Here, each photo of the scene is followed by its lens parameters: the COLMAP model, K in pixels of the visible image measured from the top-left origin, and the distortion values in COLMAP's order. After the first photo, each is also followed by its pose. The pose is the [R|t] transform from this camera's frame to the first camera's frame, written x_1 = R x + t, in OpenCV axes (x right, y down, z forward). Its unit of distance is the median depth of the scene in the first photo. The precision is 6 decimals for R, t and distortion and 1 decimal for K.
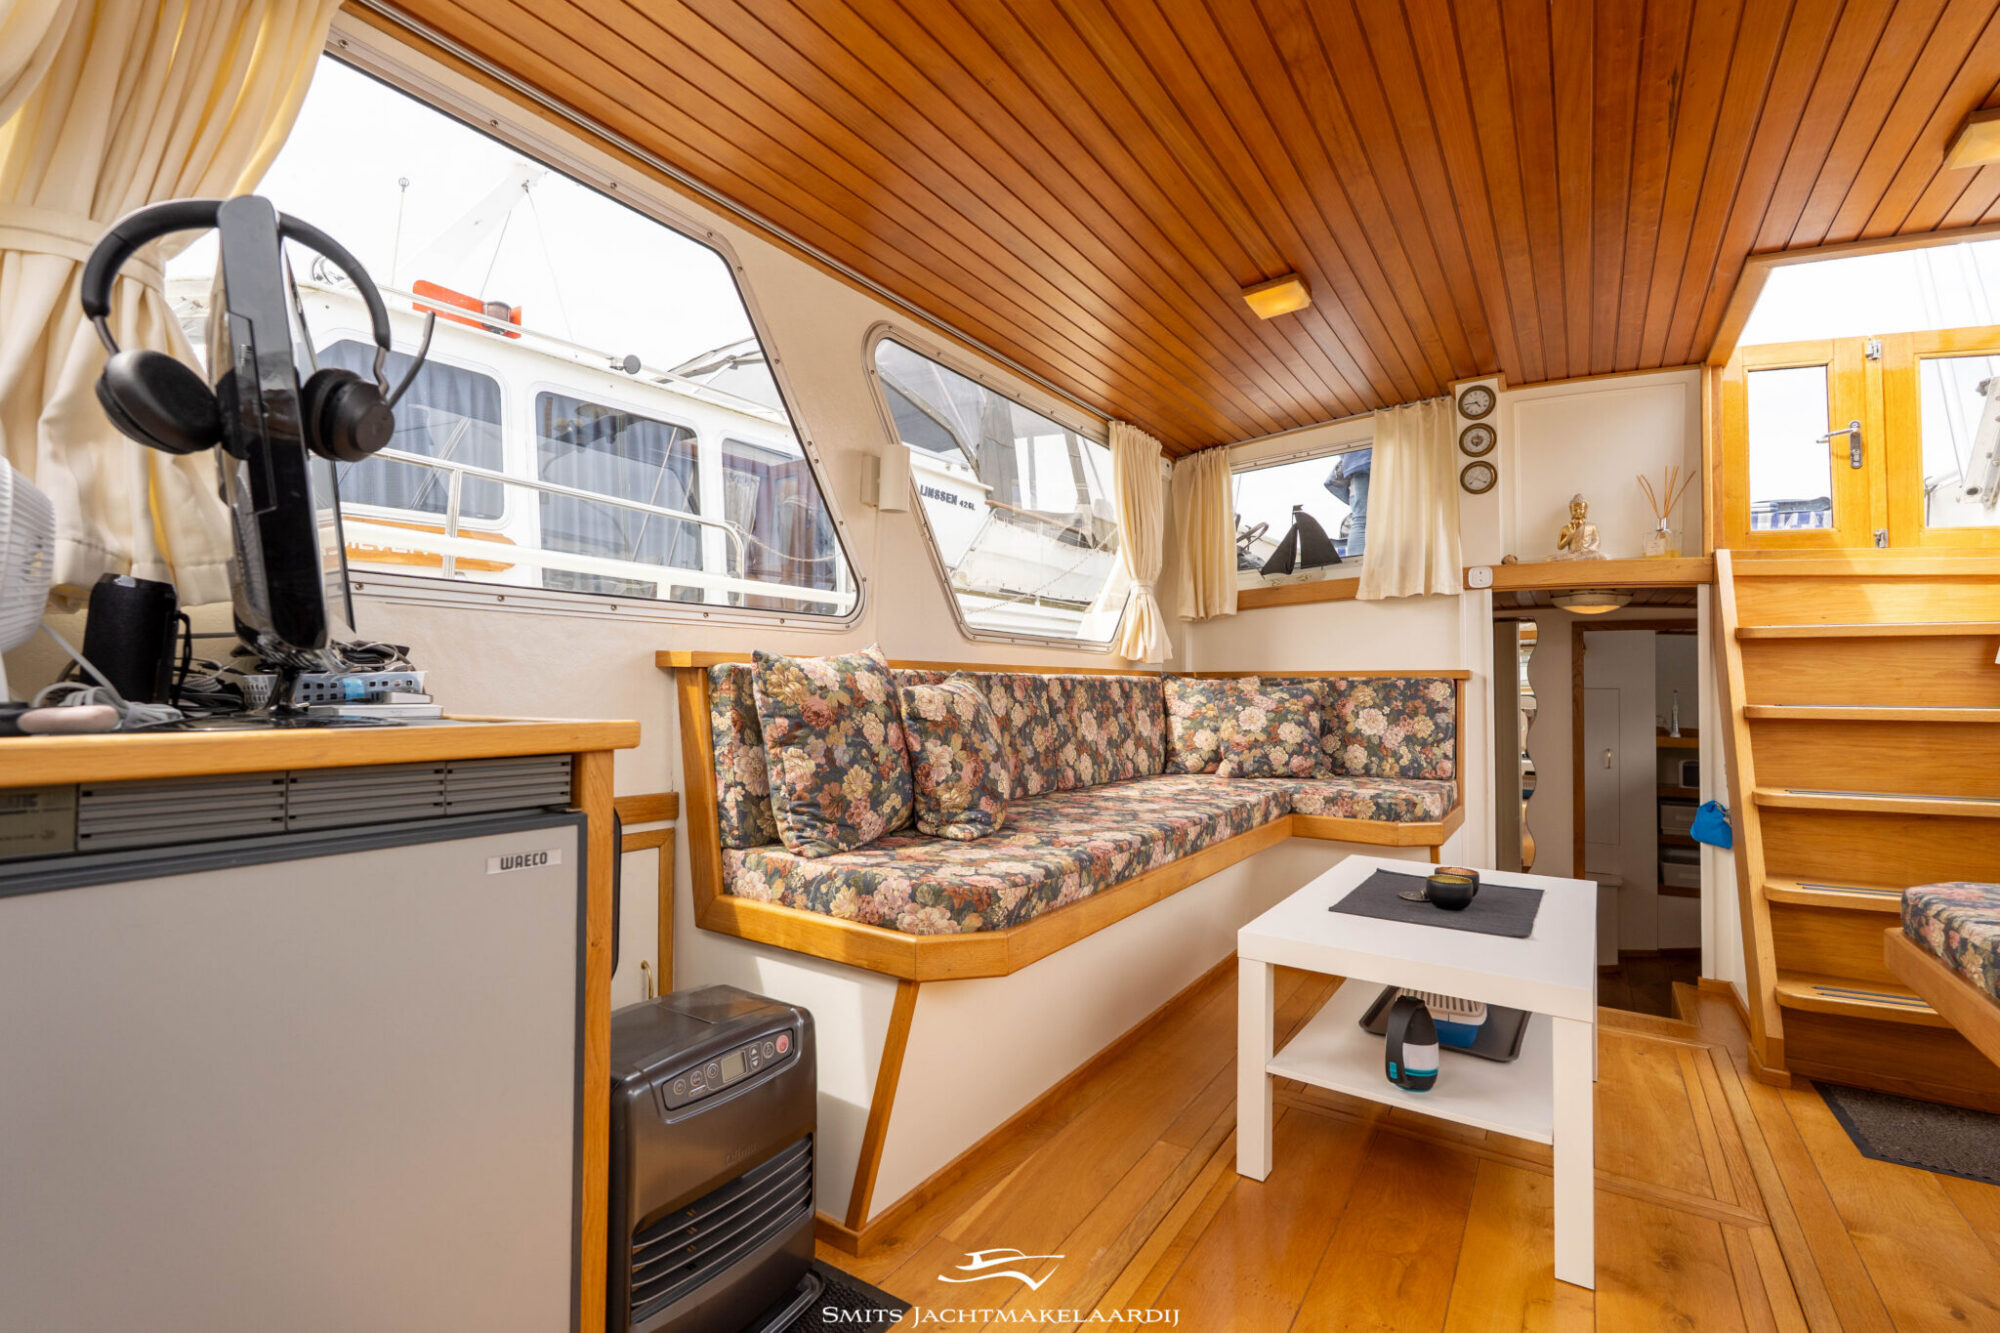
lens RADIAL K [[845.6, 0, 1030.5], [0, 845.6, 656.7], [0, 0, 1]] dist [-0.000782, -0.000617]
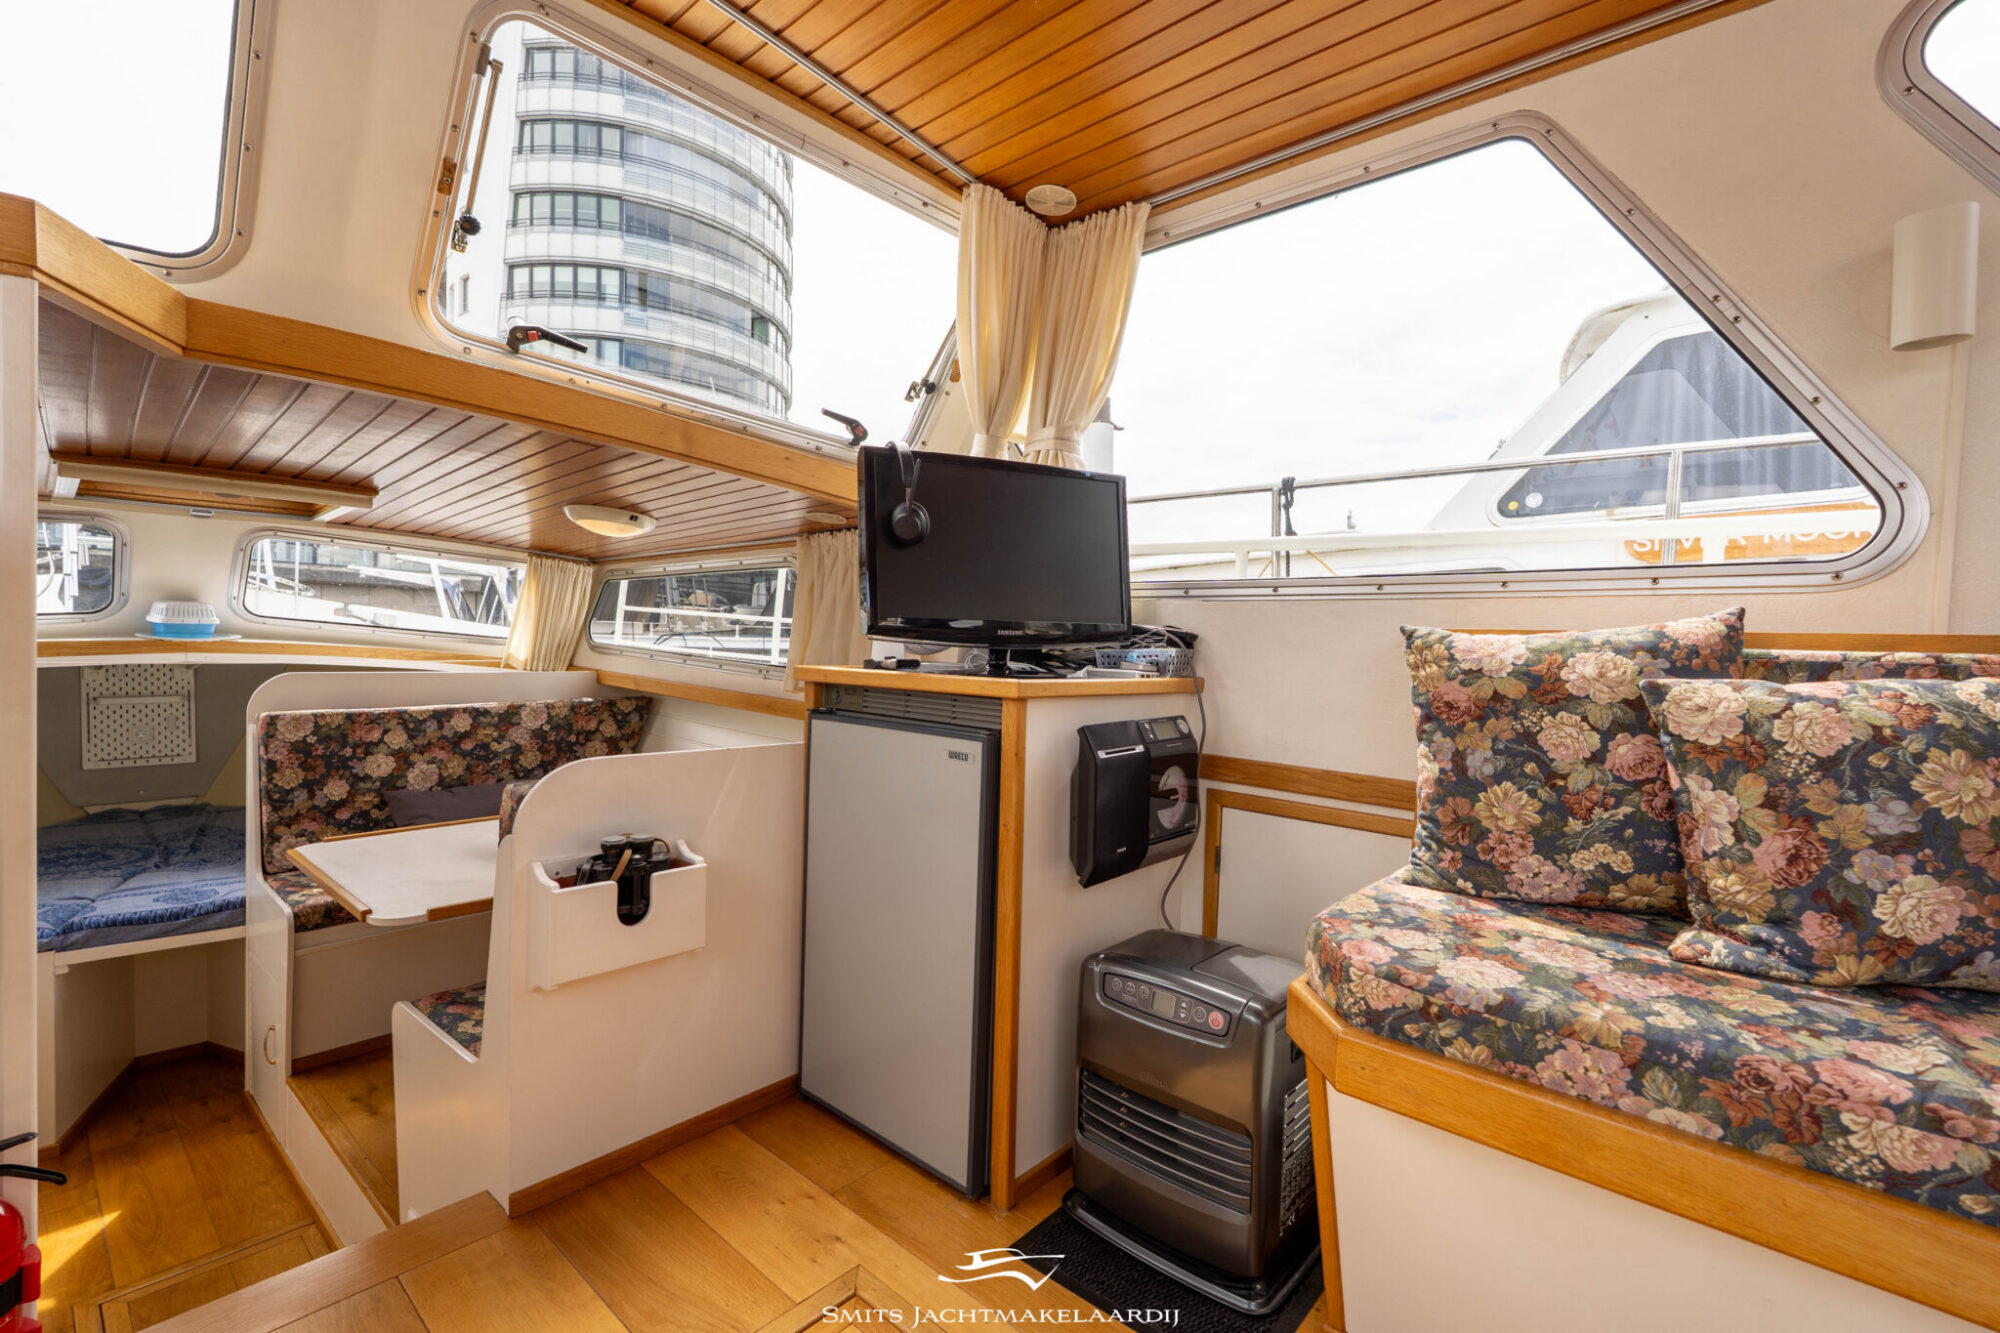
lens RADIAL K [[877.7, 0, 1001.8], [0, 877.7, 669.8], [0, 0, 1]] dist [-0.001580, -0.000033]
pose [[-0.128143, 0.024626, -0.991450, 0.545098], [-0.008502, 0.999628, 0.025928, 0.016455], [0.991719, 0.011752, -0.127886, 0.636210]]
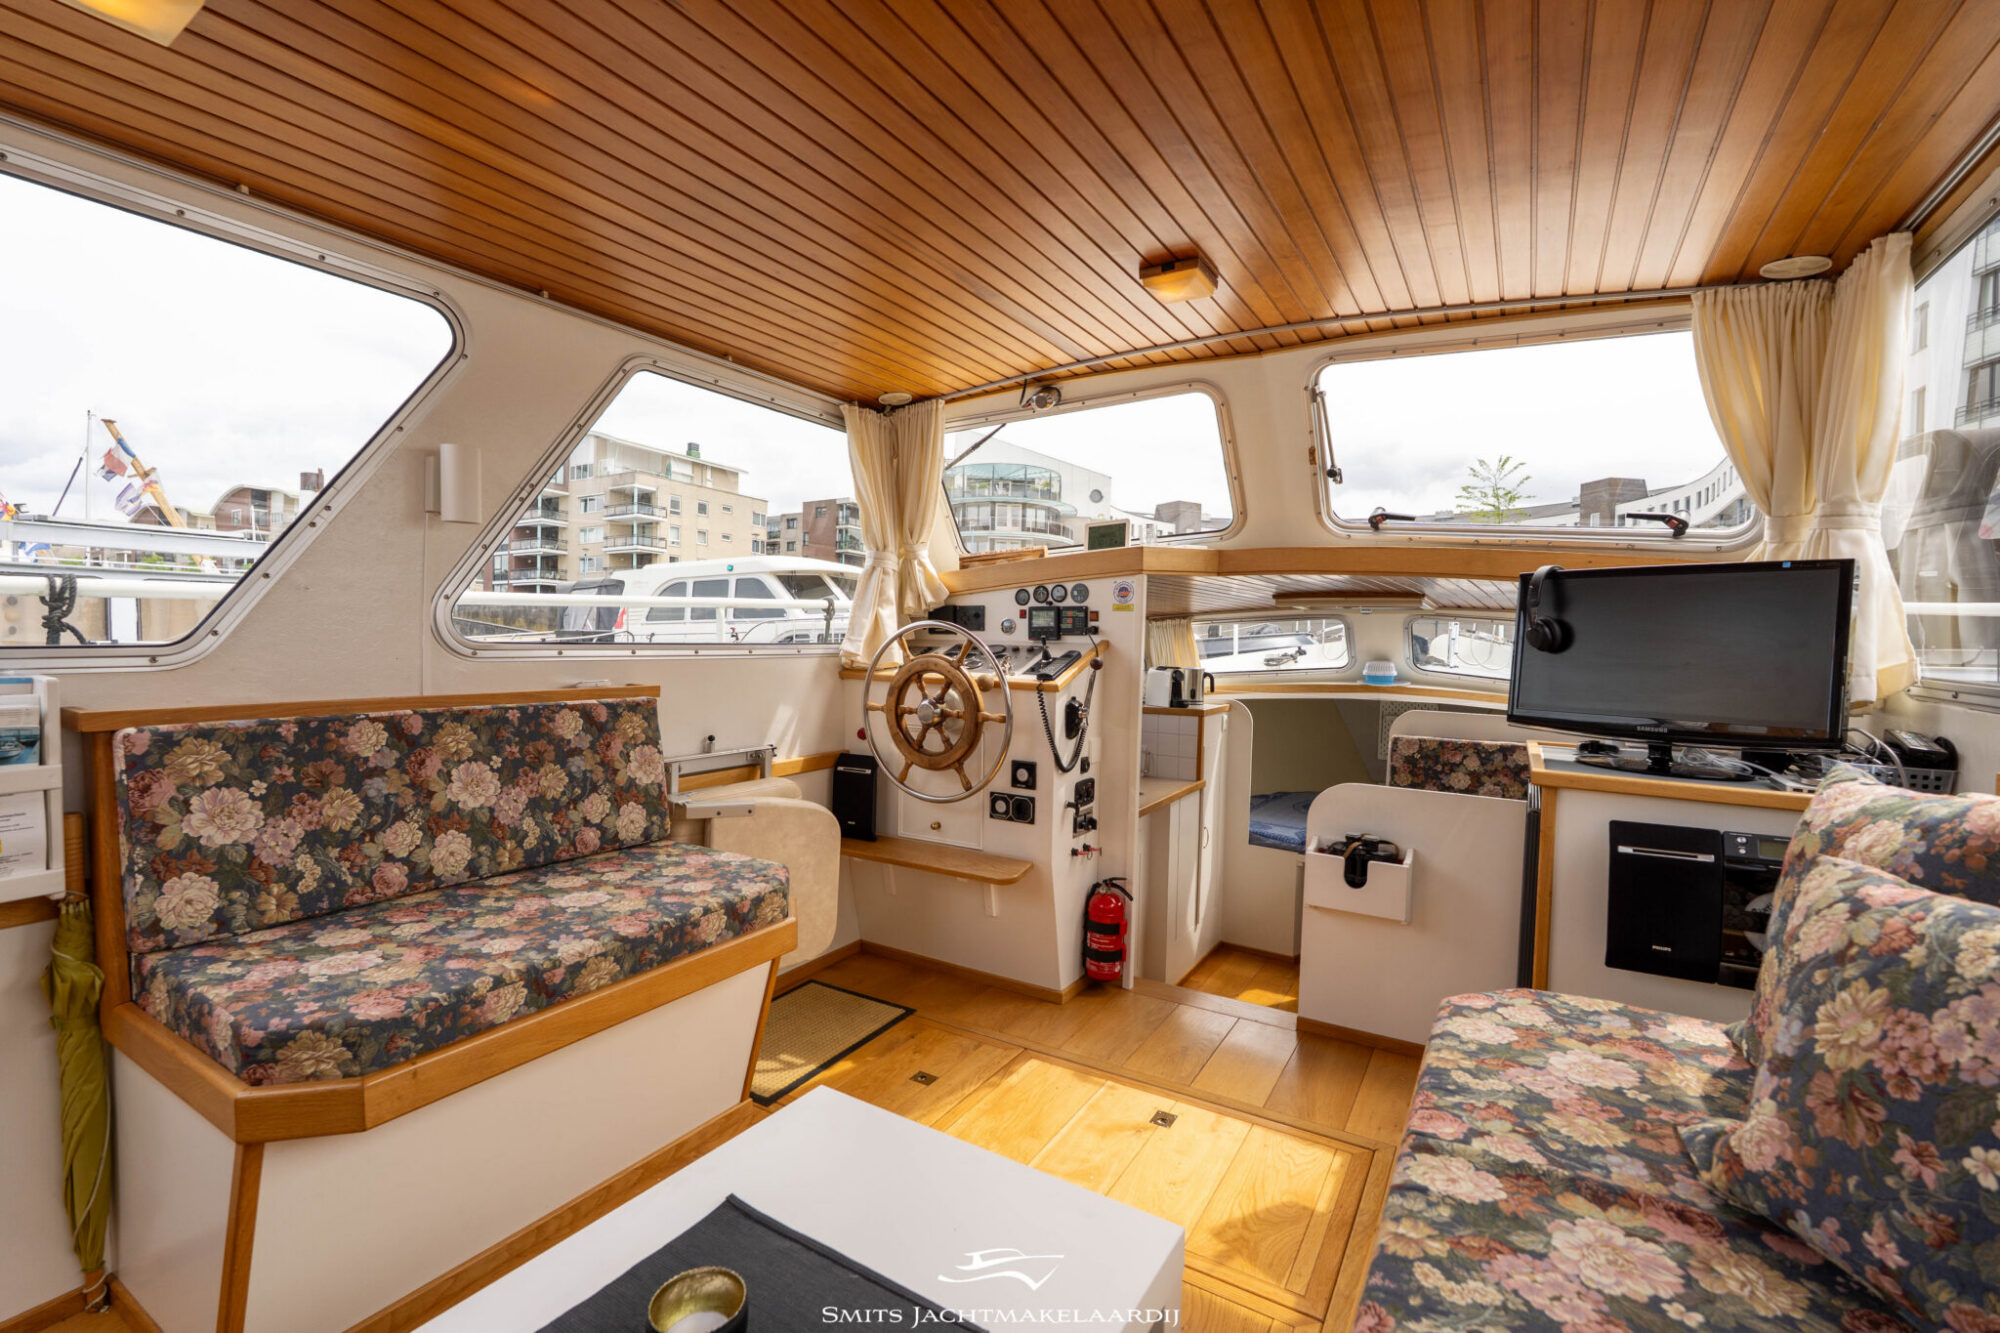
lens RADIAL K [[883.4, 0, 1000.0], [0, 883.4, 666.5], [0, 0, 1]] dist [-0.001641, -0.000055]
pose [[-0.997948, -0.020827, -0.060540, 0.404696], [-0.022321, 0.999460, 0.024107, -0.084704], [0.060005, 0.025409, -0.997875, 1.544853]]
